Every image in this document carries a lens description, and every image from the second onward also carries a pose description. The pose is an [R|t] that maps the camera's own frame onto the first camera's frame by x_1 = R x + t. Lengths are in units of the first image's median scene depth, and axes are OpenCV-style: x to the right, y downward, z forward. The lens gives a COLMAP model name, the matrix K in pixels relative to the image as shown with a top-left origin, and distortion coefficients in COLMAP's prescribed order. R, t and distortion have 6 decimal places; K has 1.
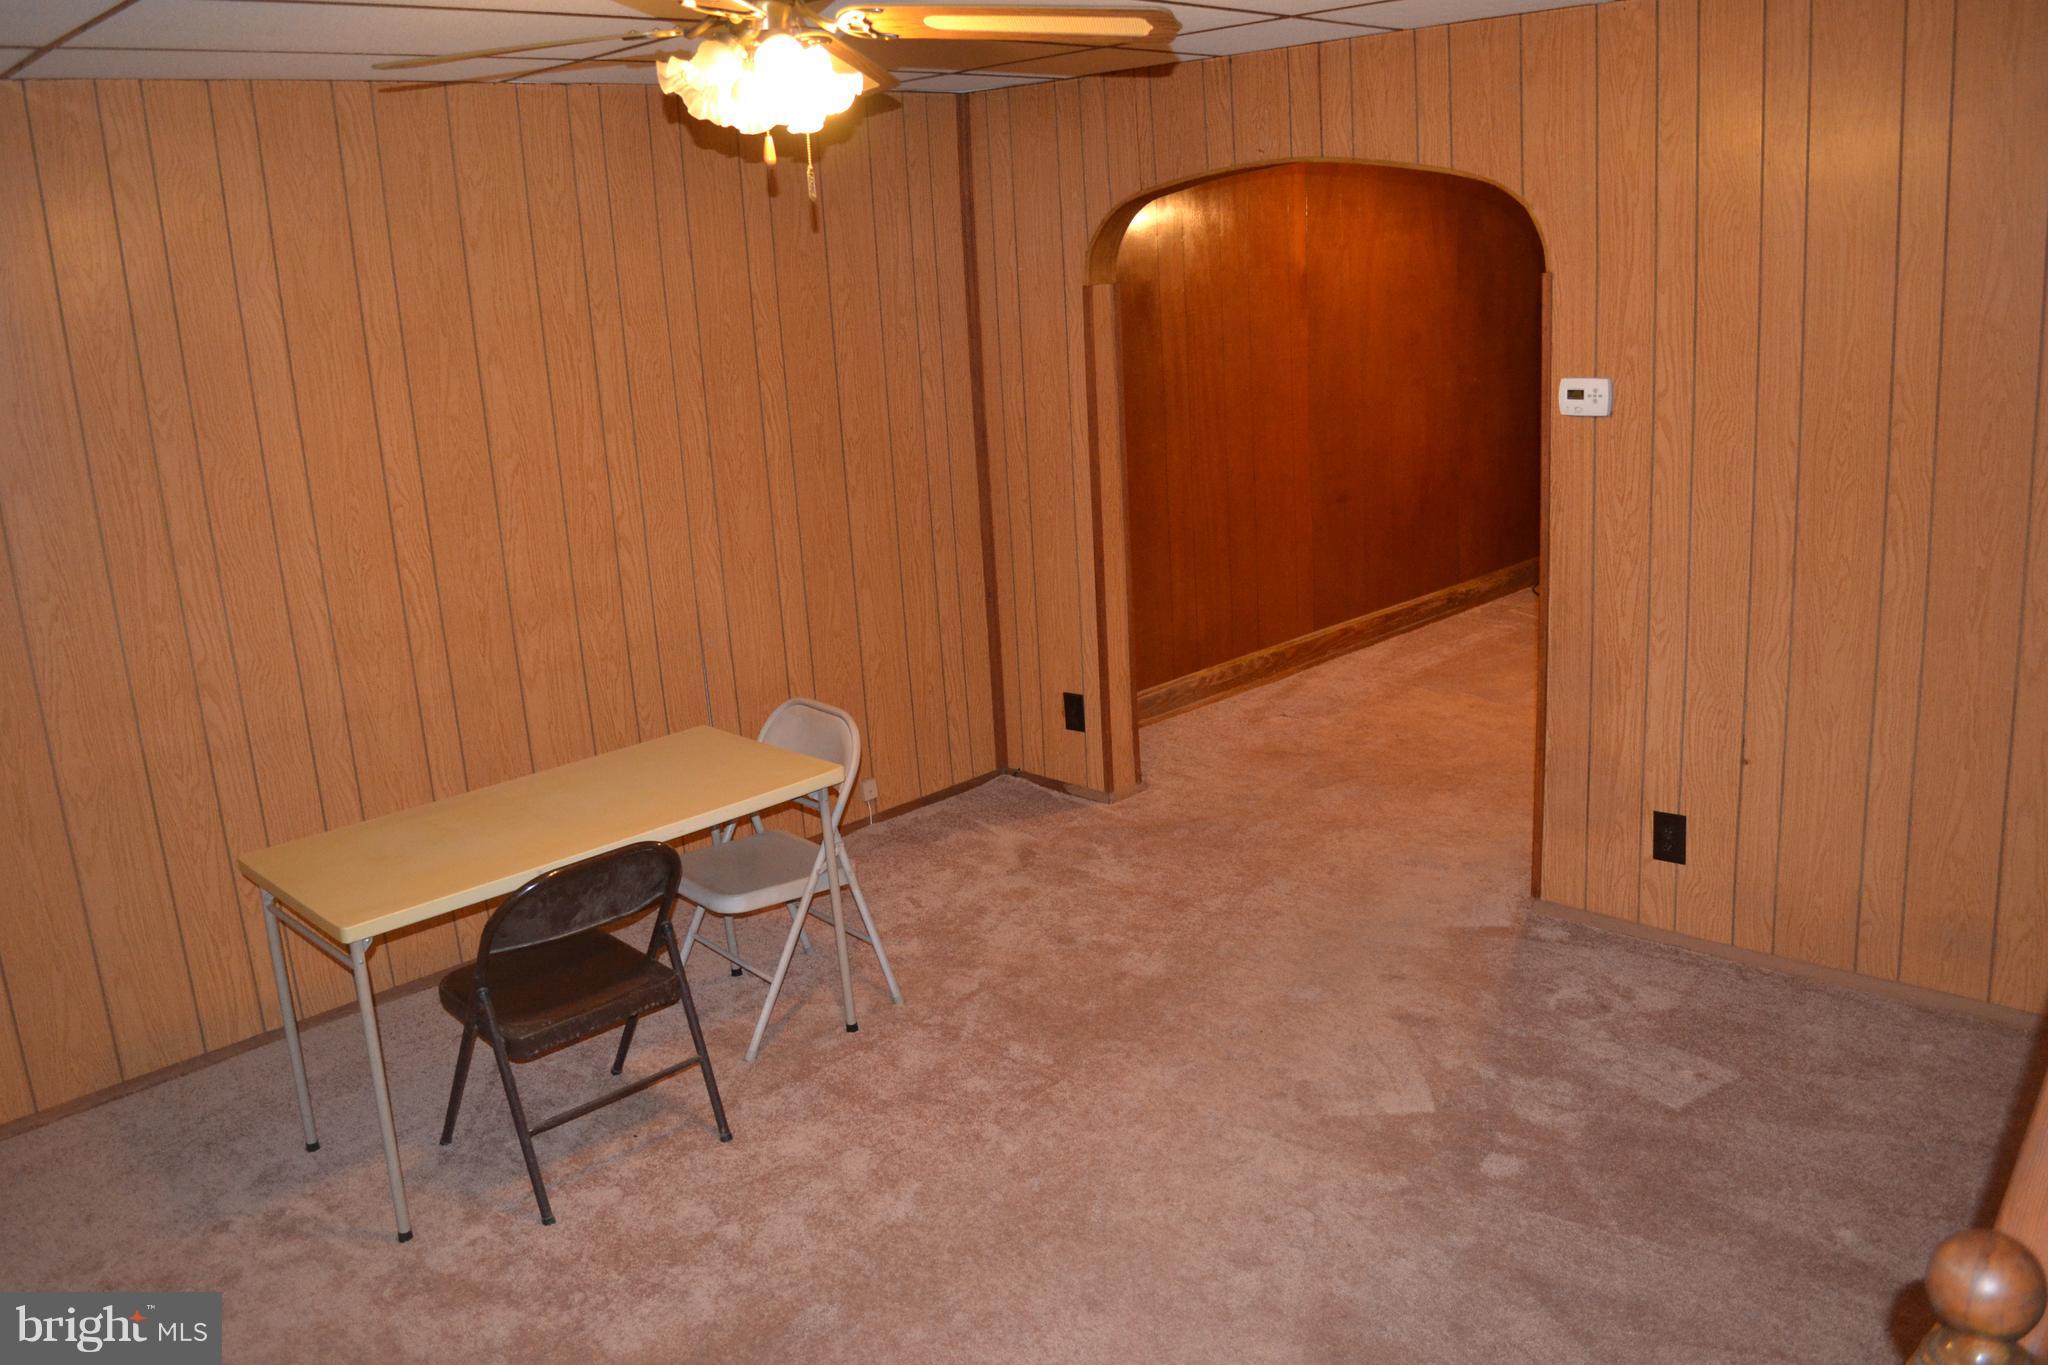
lens RADIAL K [[1633.7, 0, 1028.3], [0, 1633.7, 685.8], [0, 0, 1]] dist [-0.085260, 0.016673]
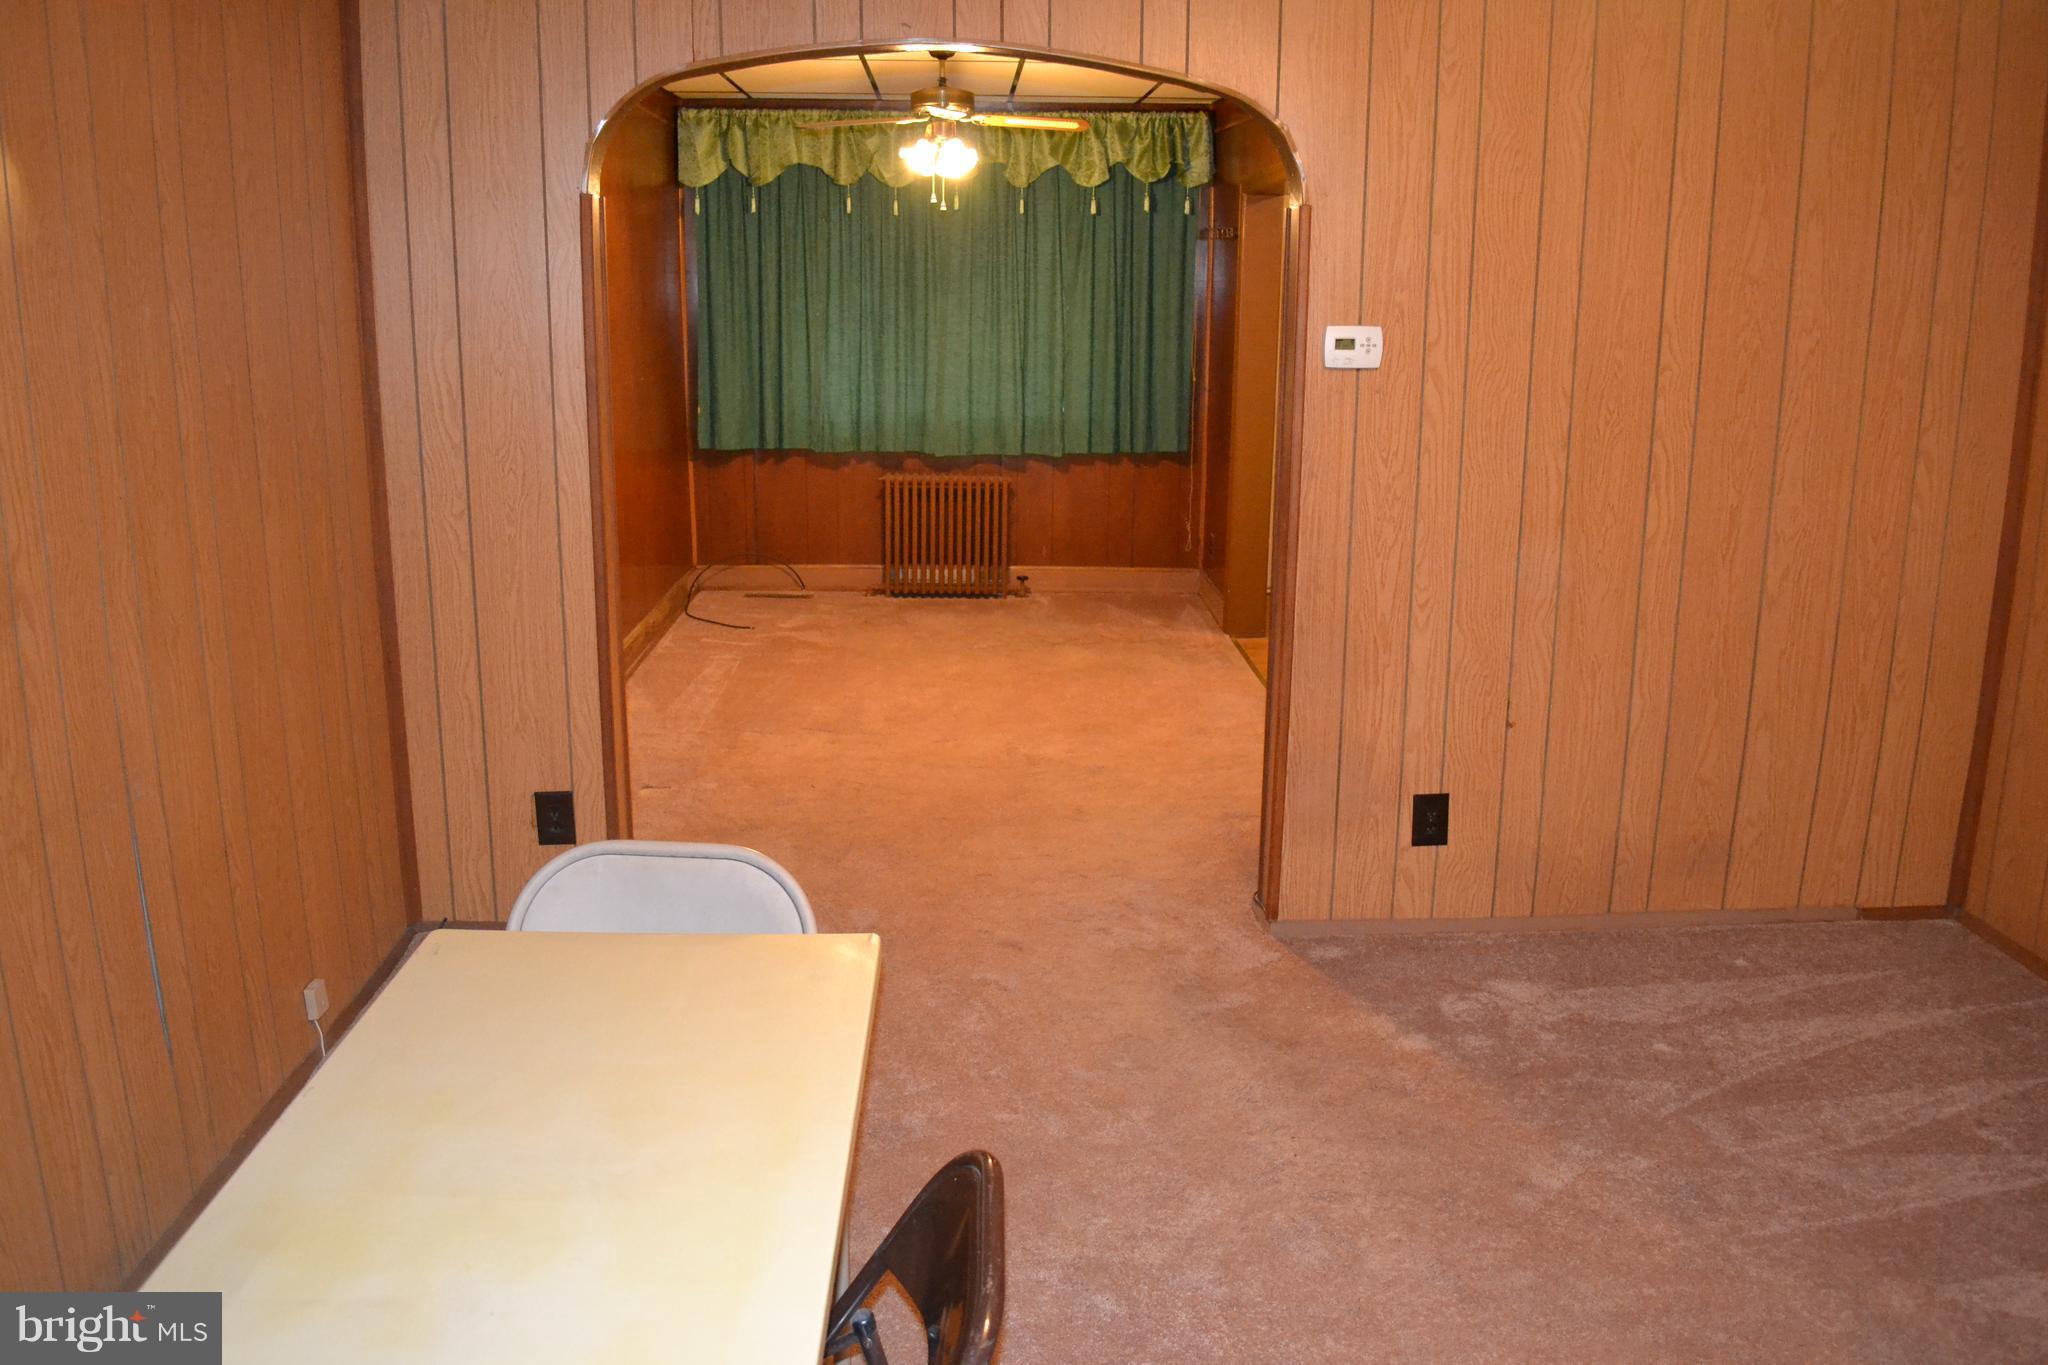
lens RADIAL K [[1633.7, 0, 1018.8], [0, 1633.7, 680.2], [0, 0, 1]] dist [-0.085260, 0.016673]
pose [[0.673786, -0.110793, 0.730573, -0.473801], [0.136814, 0.990306, 0.024002, -0.044434], [-0.726151, 0.083780, 0.682412, 0.555359]]
